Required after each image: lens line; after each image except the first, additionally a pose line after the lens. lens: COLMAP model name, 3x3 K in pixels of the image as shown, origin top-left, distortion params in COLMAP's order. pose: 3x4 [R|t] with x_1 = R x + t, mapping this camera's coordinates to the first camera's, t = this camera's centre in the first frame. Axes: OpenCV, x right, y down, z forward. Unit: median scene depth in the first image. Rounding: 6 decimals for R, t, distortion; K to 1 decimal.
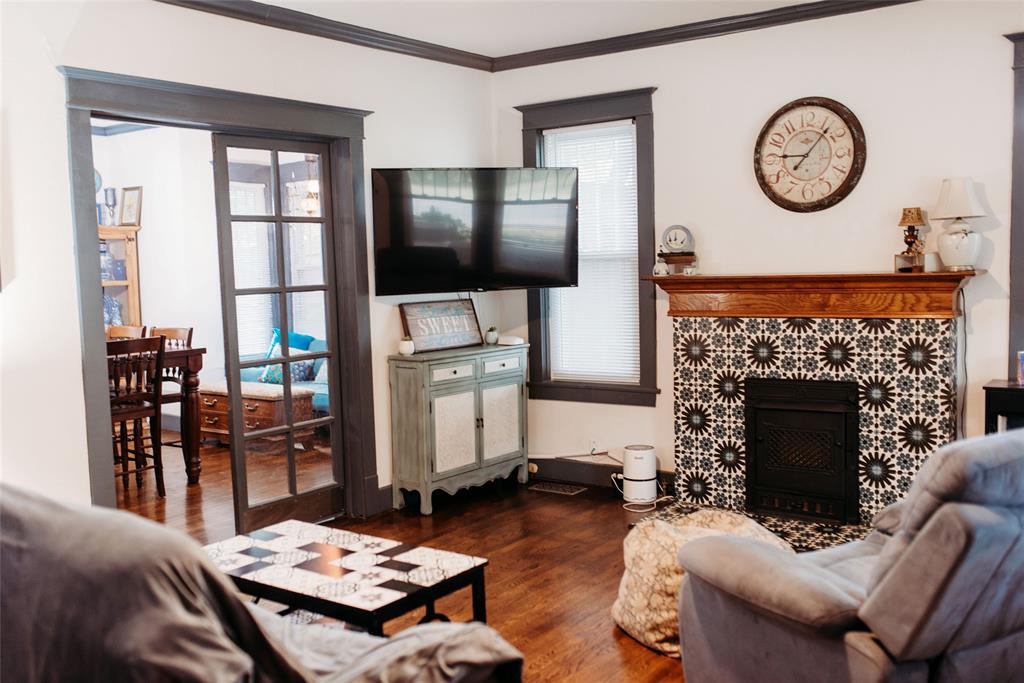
lens RADIAL K [[981.0, 0, 512.0], [0, 981.0, 341.5], [0, 0, 1]] dist [0.003797, -0.000806]
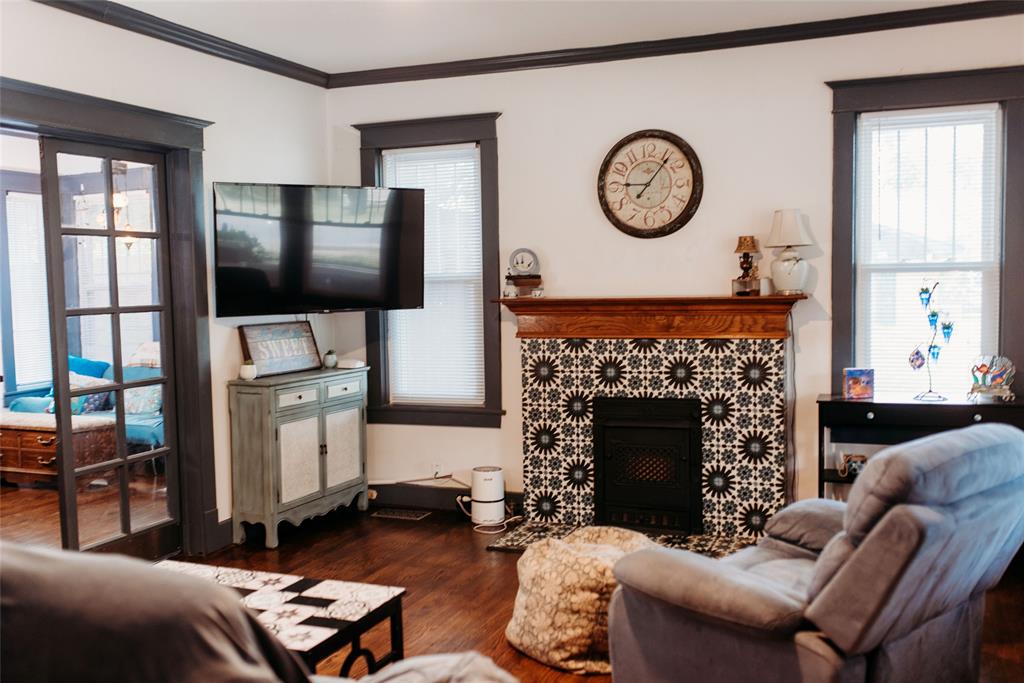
lens RADIAL K [[981.0, 0, 512.0], [0, 981.0, 341.5], [0, 0, 1]] dist [0.003797, -0.000806]
pose [[0.969115, -0.004428, 0.246568, -0.102898], [0.010689, 0.999653, -0.024063, 0.002479], [-0.246376, 0.025955, 0.968827, 0.021672]]
